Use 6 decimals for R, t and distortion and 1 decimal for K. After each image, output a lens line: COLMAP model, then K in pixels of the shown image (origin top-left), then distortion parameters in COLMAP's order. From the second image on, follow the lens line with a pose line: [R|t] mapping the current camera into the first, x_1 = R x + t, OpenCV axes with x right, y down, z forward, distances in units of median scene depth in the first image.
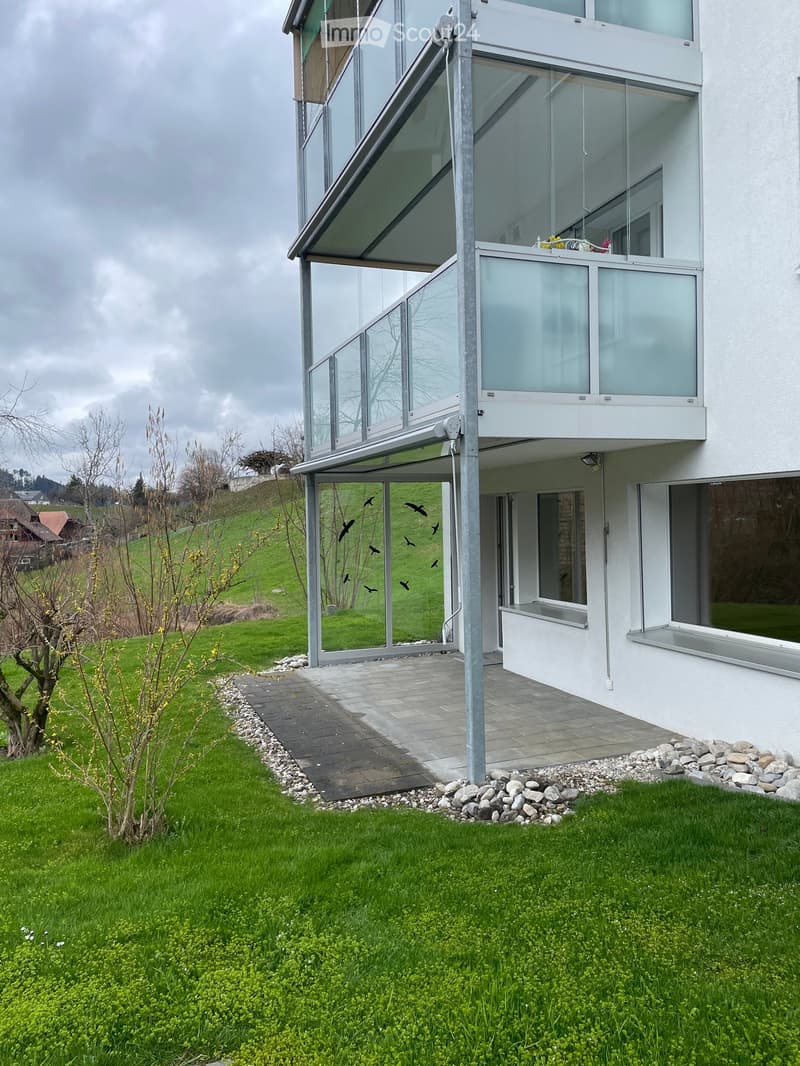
lens RADIAL K [[812.9, 0, 397.8], [0, 812.9, 531.6], [0, 0, 1]] dist [0.096348, -0.106740]
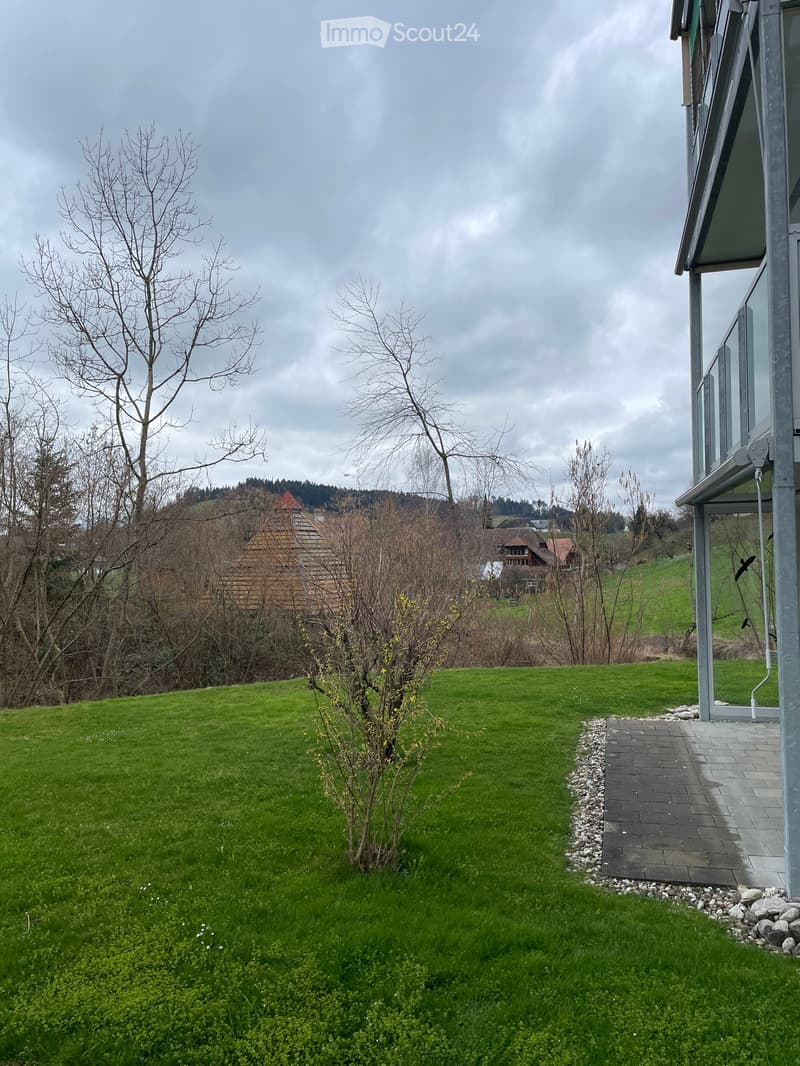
lens RADIAL K [[812.9, 0, 397.8], [0, 812.9, 531.6], [0, 0, 1]] dist [0.096348, -0.106740]
pose [[0.824015, -0.007375, -0.566521, 0.224636], [-0.010739, 0.999532, -0.028633, -0.019370], [0.566467, 0.029677, 0.823550, 0.102022]]
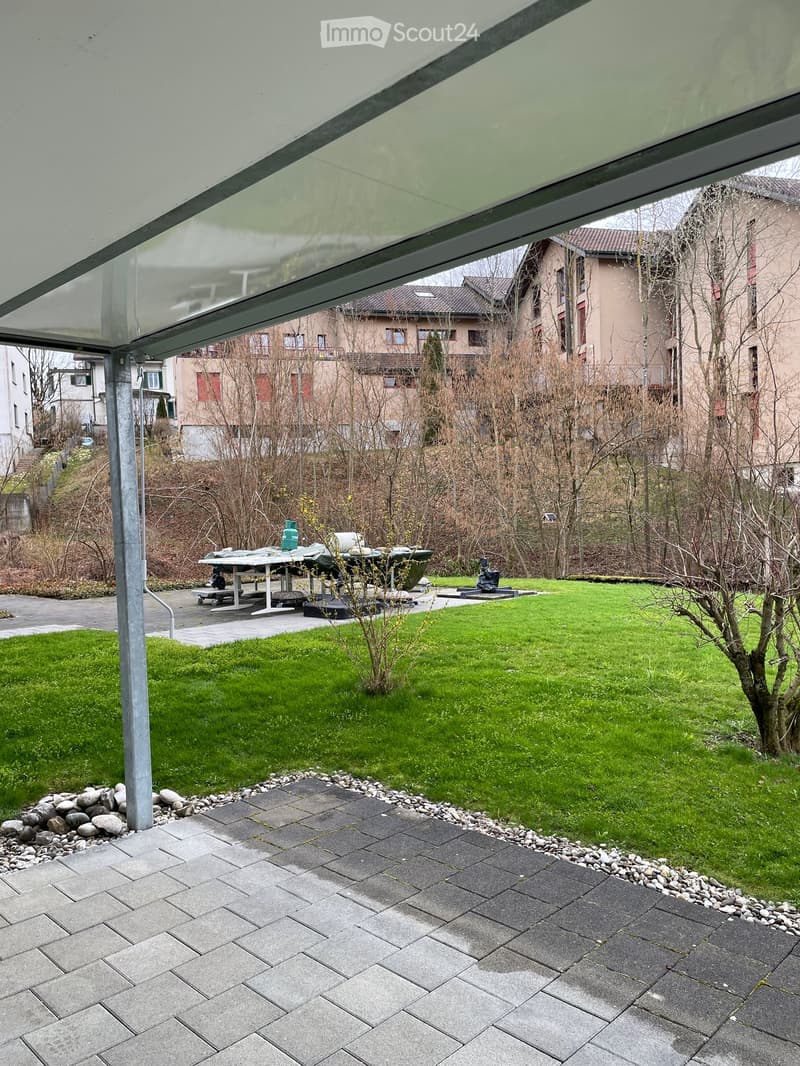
lens RADIAL K [[812.9, 0, 397.8], [0, 812.9, 531.6], [0, 0, 1]] dist [0.096348, -0.106740]
pose [[-0.903666, 0.070603, -0.422379, 0.174052], [0.053044, 0.997174, 0.053198, 0.011808], [0.424941, 0.025669, -0.904857, 1.686609]]
